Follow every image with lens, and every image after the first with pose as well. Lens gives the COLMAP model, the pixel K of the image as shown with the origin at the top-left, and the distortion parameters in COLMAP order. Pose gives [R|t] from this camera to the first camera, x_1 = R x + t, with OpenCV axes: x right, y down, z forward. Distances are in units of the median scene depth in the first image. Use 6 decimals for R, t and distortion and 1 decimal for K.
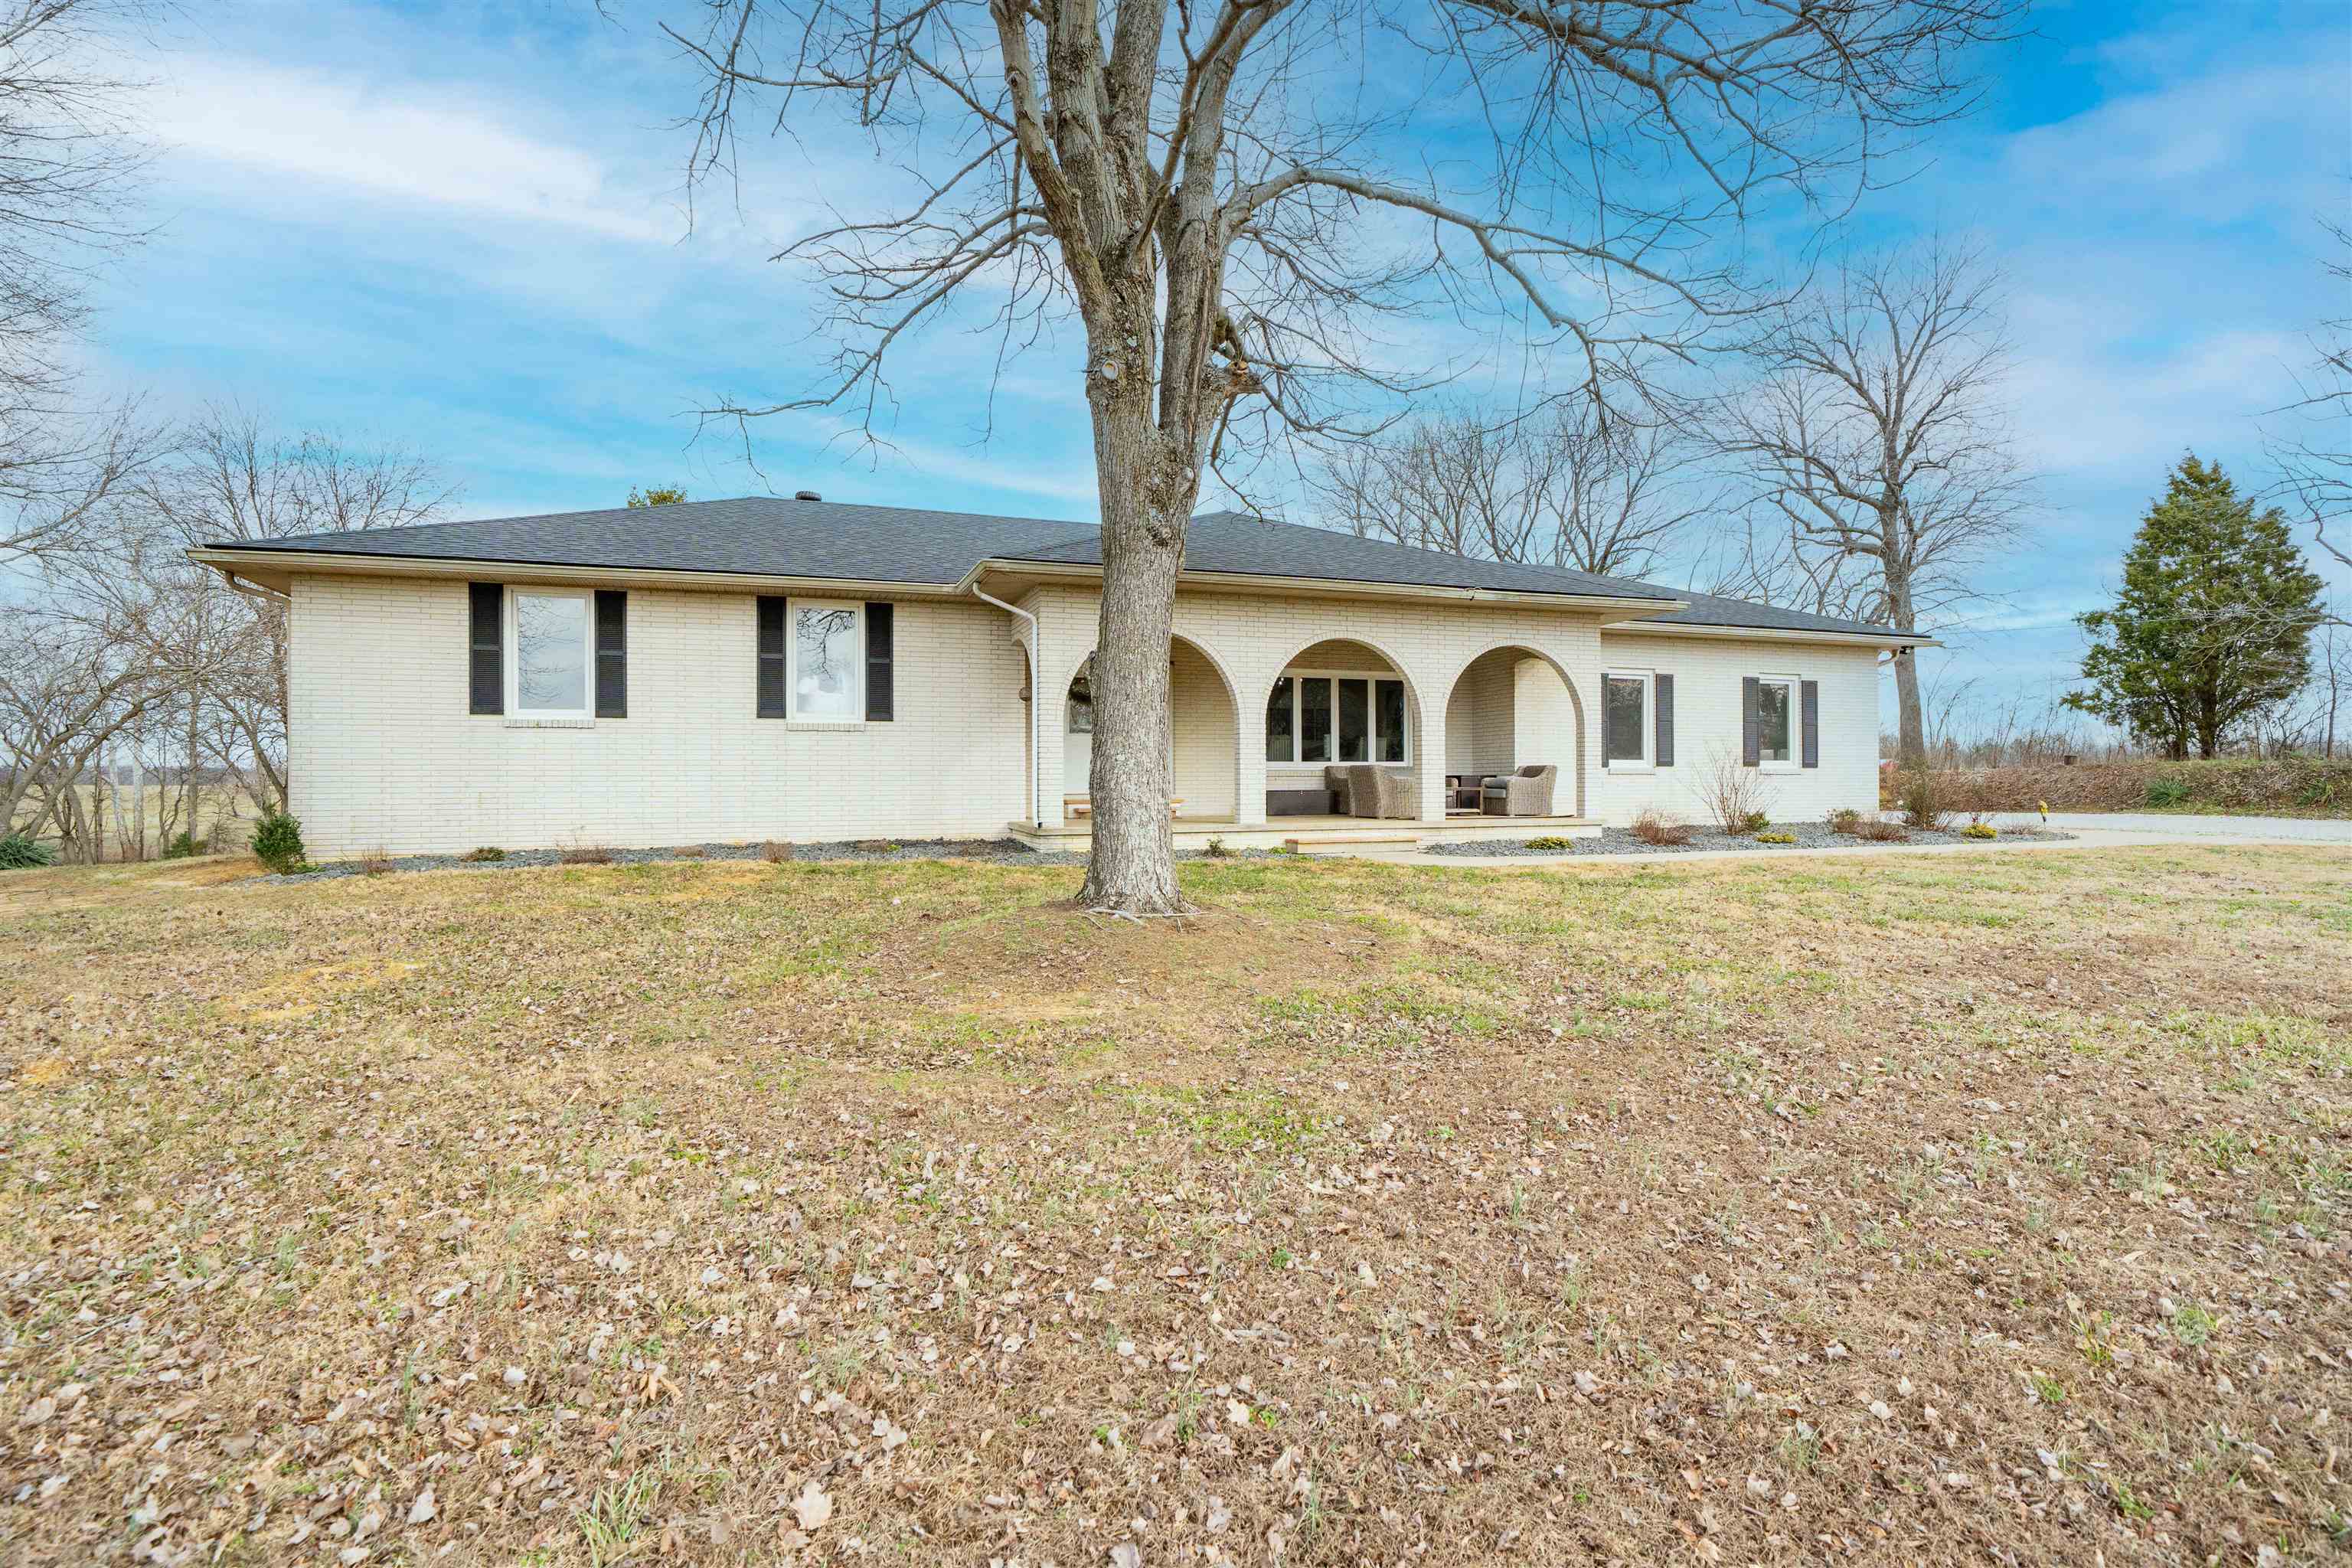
lens RADIAL K [[1142.8, 0, 1160.7], [0, 1142.8, 779.4], [0, 0, 1]] dist [0.000535, 0.001040]
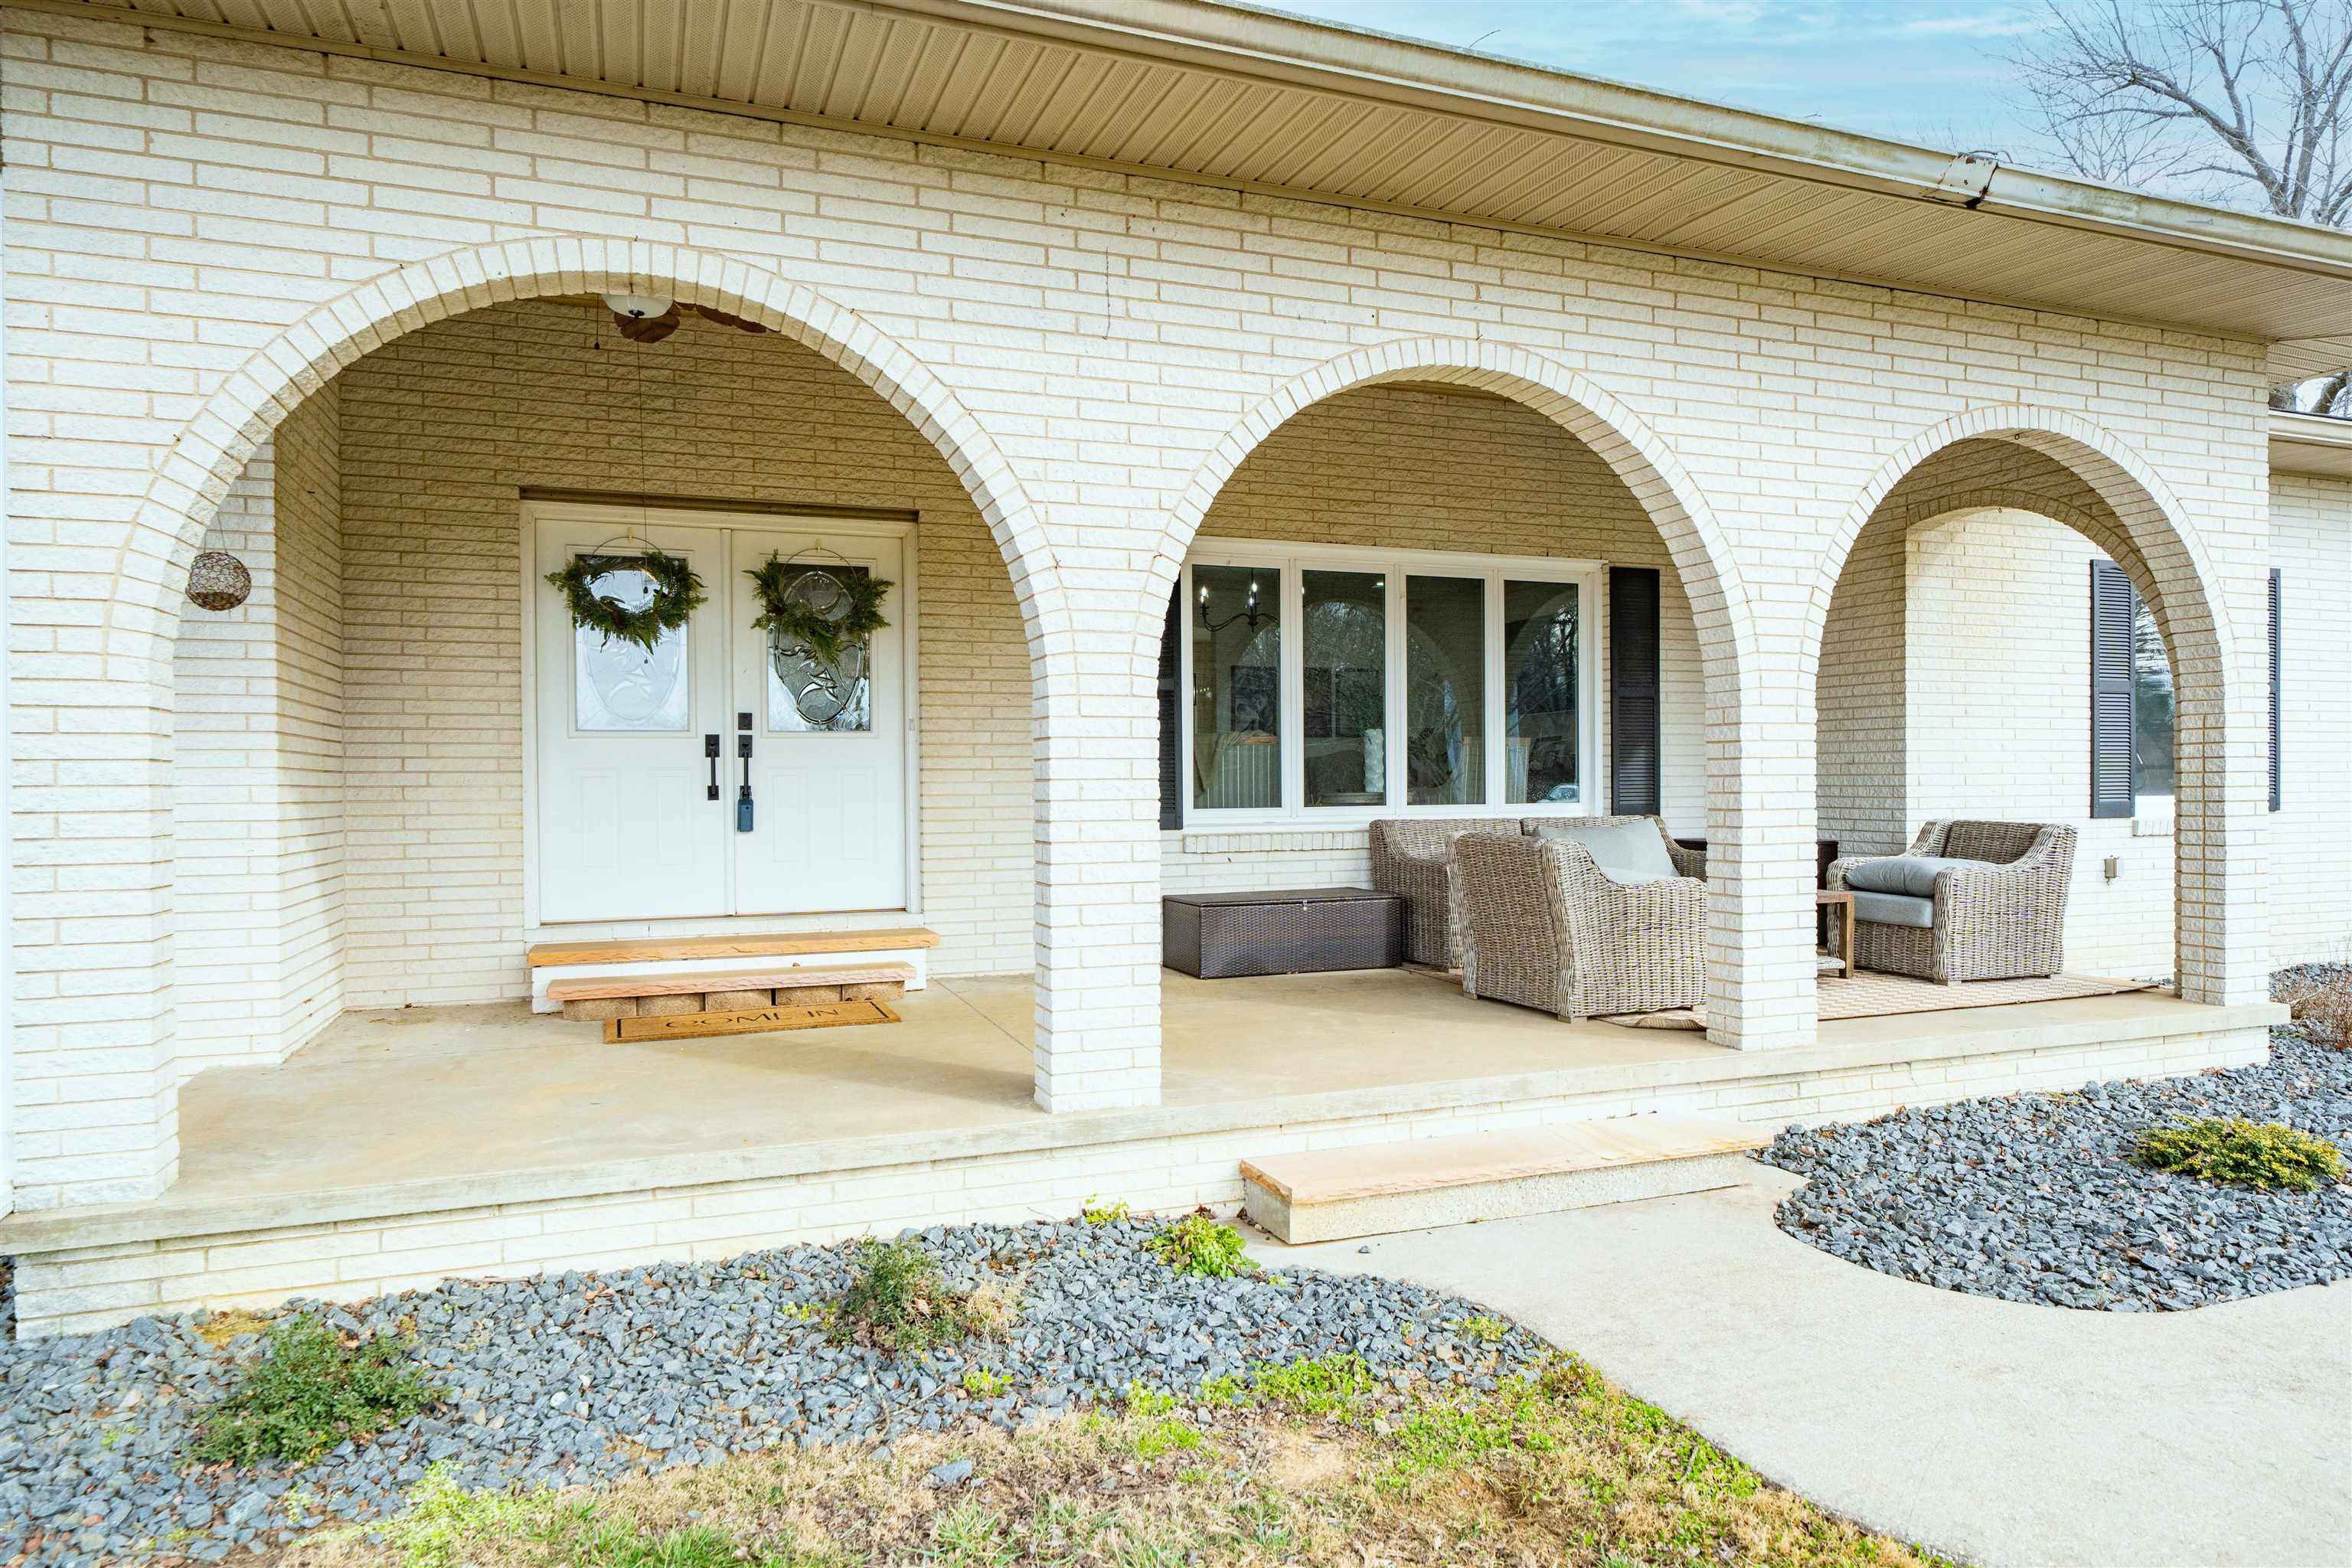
lens RADIAL K [[1450.8, 0, 1170.6], [0, 1450.8, 777.9], [0, 0, 1]] dist [-0.000725, -0.000648]
pose [[0.999544, -0.006406, 0.029507, 0.067682], [0.006468, 0.999977, -0.002006, -0.024229], [-0.029493, 0.002196, 0.999563, 0.544408]]
